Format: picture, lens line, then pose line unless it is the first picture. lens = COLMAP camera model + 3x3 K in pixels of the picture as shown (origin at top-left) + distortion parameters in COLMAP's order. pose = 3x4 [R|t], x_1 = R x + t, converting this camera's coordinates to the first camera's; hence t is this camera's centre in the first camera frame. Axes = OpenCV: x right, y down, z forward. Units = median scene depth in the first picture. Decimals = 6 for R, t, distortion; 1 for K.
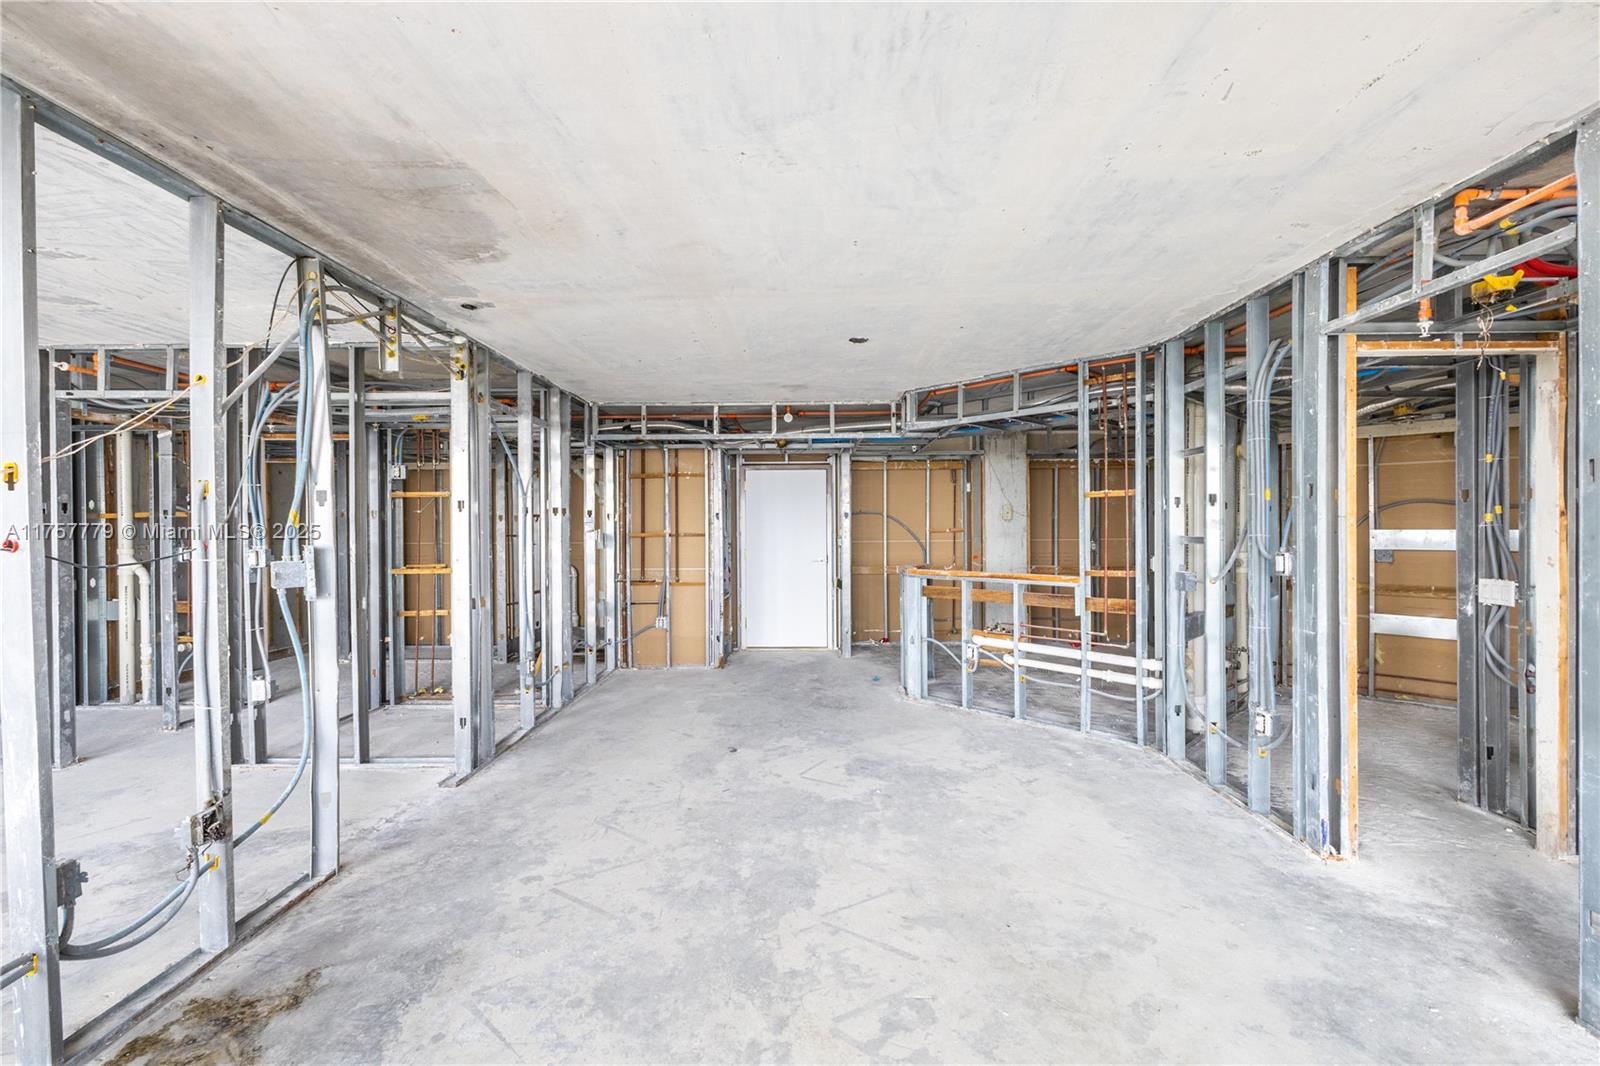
lens RADIAL K [[686.0, 0, 803.5], [0, 686.0, 531.3], [0, 0, 1]] dist [0.011025, -0.003690]
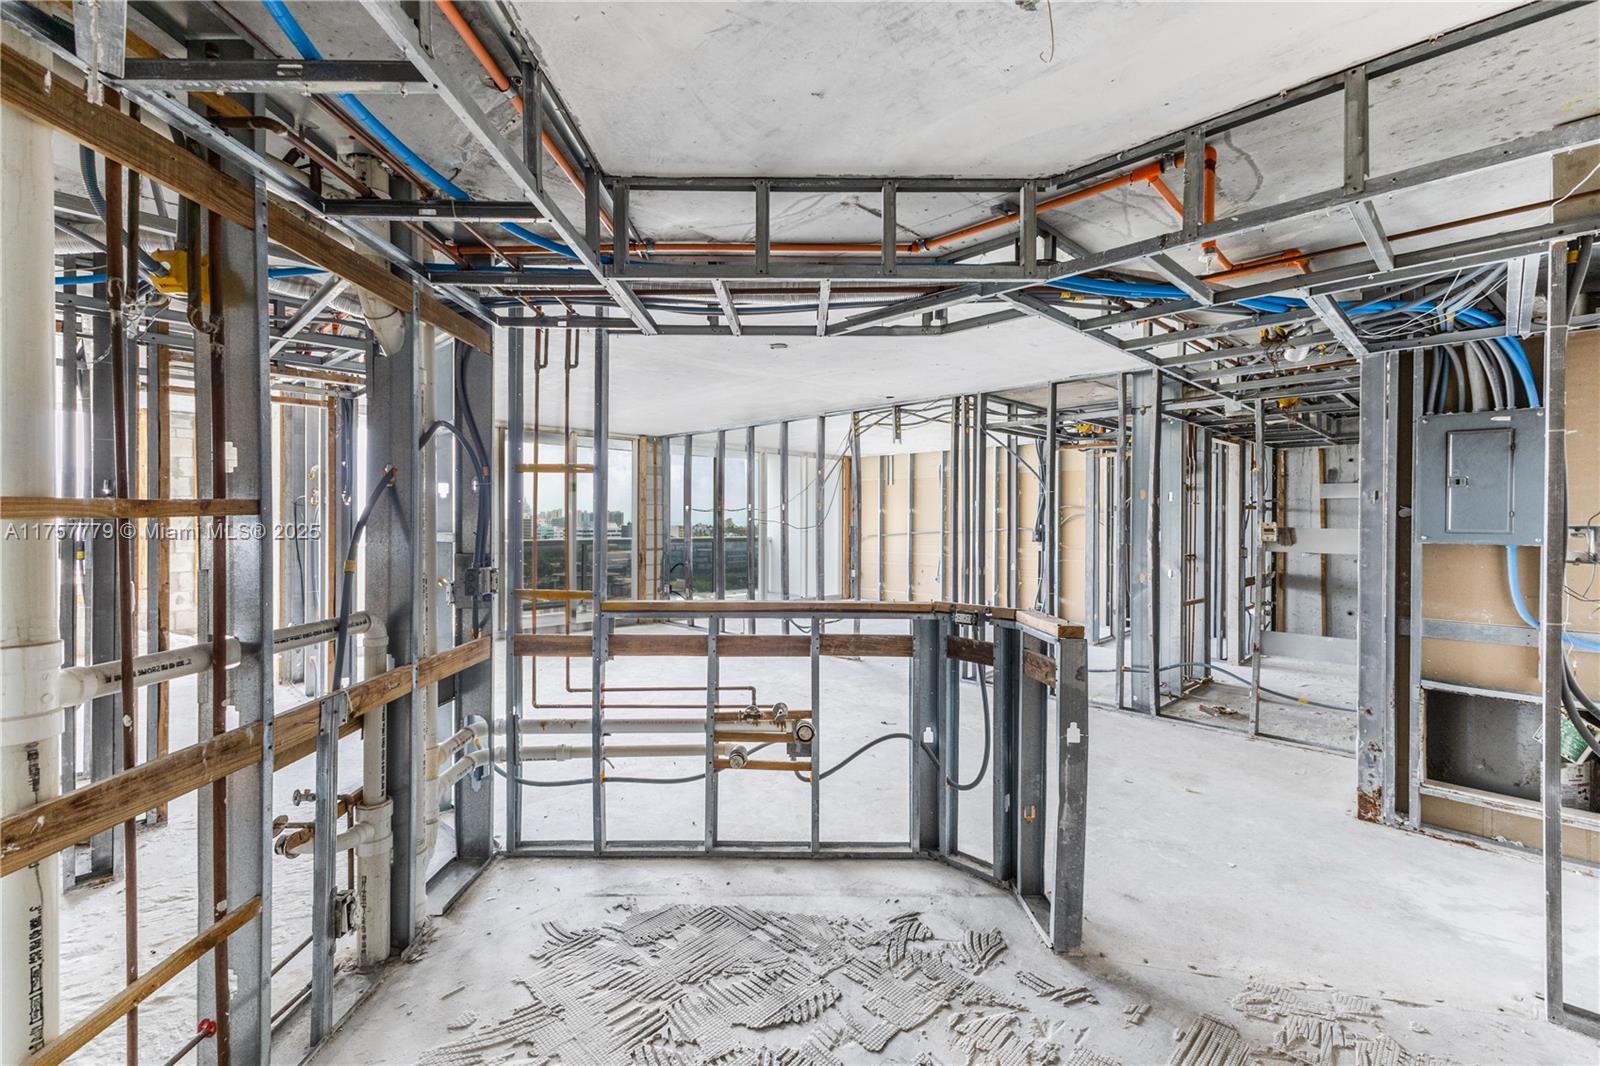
lens RADIAL K [[690.7, 0, 806.0], [0, 690.7, 531.2], [0, 0, 1]] dist [0.015997, -0.005806]
pose [[-0.692618, 0.018480, -0.721068, 0.834047], [-0.002924, 0.999592, 0.028427, -0.020220], [0.721299, 0.021798, -0.692281, 1.771178]]
